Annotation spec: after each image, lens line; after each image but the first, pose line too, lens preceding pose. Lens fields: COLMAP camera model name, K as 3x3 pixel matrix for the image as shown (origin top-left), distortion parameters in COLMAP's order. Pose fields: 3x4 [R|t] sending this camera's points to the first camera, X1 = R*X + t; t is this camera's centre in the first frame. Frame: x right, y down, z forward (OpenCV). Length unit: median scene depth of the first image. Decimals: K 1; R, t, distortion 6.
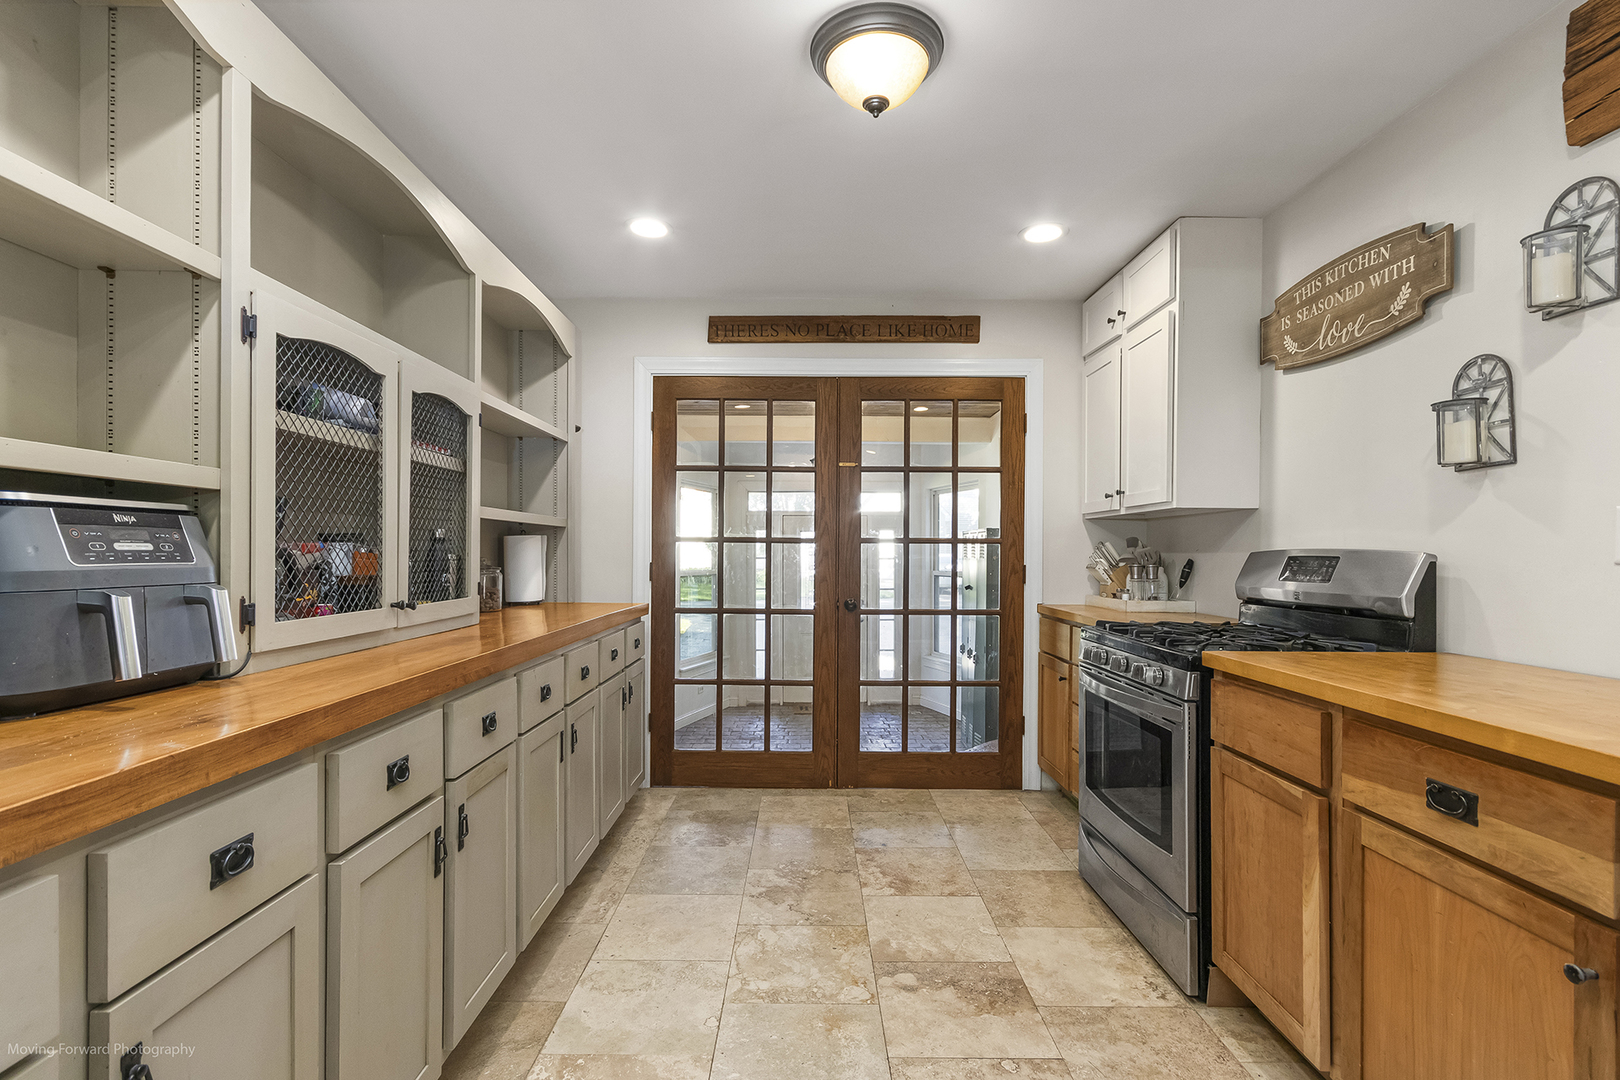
lens RADIAL K [[740.3, 0, 792.7], [0, 740.3, 547.9], [0, 0, 1]] dist [0.001506, 0.000201]
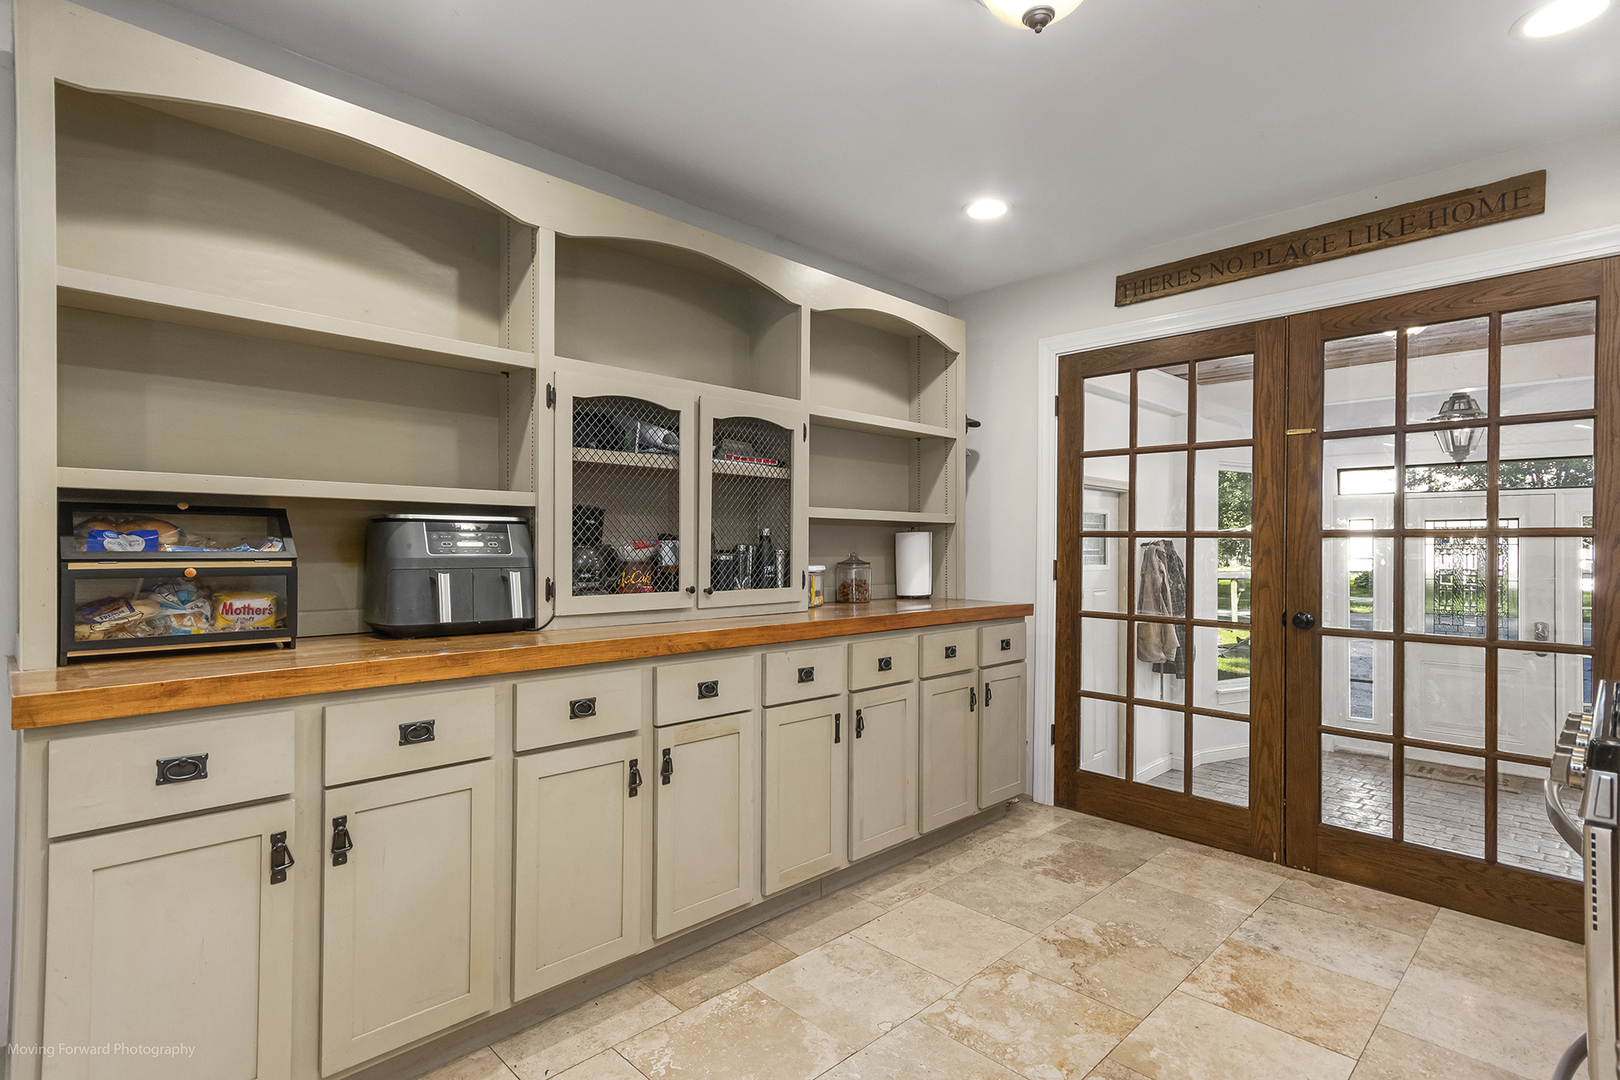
lens RADIAL K [[792.7, 0, 810.0], [0, 792.7, 540.0], [0, 0, 1]] dist [0.007372, 0.001535]
pose [[0.707573, -0.003544, -0.706631, 0.389628], [0.000695, 0.999990, -0.004319, -0.001116], [0.706640, 0.002565, 0.707569, 0.122862]]
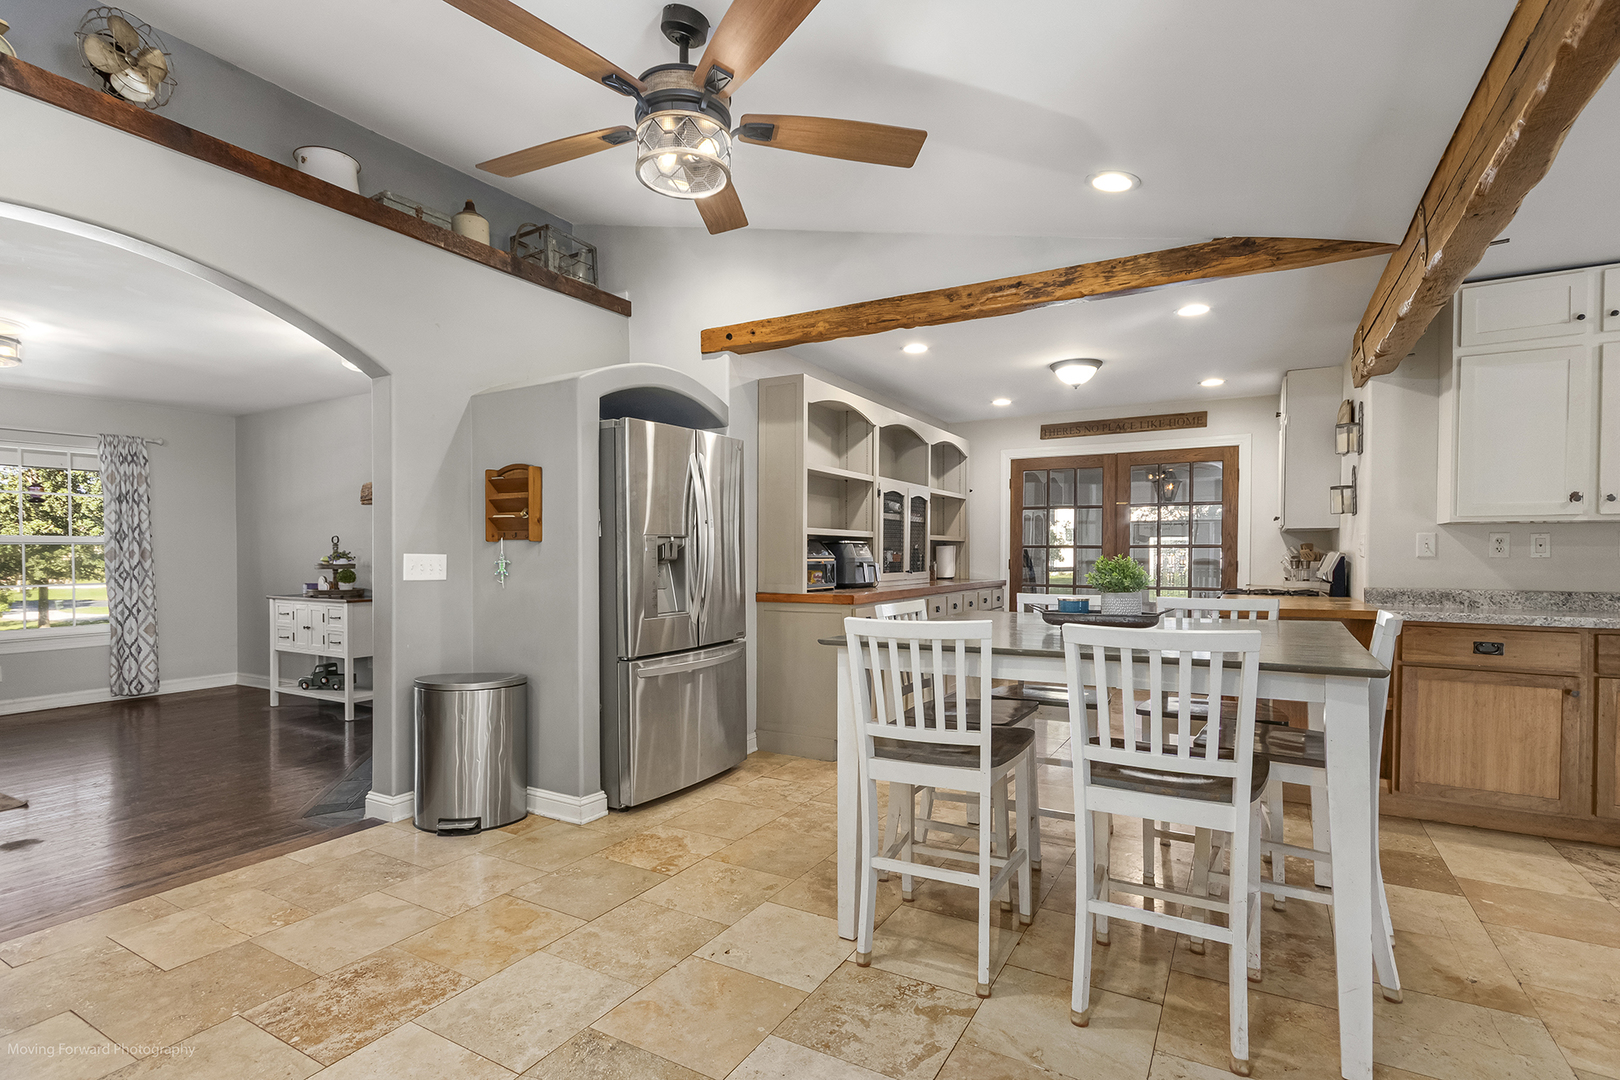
lens RADIAL K [[768.3, 0, 803.3], [0, 768.3, 557.3], [0, 0, 1]] dist [0.000984, 0.000073]
pose [[0.871605, -0.000417, -0.490209, 0.415914], [0.005896, 0.999936, 0.009634, -0.008048], [0.490174, -0.011287, 0.871551, -1.291397]]
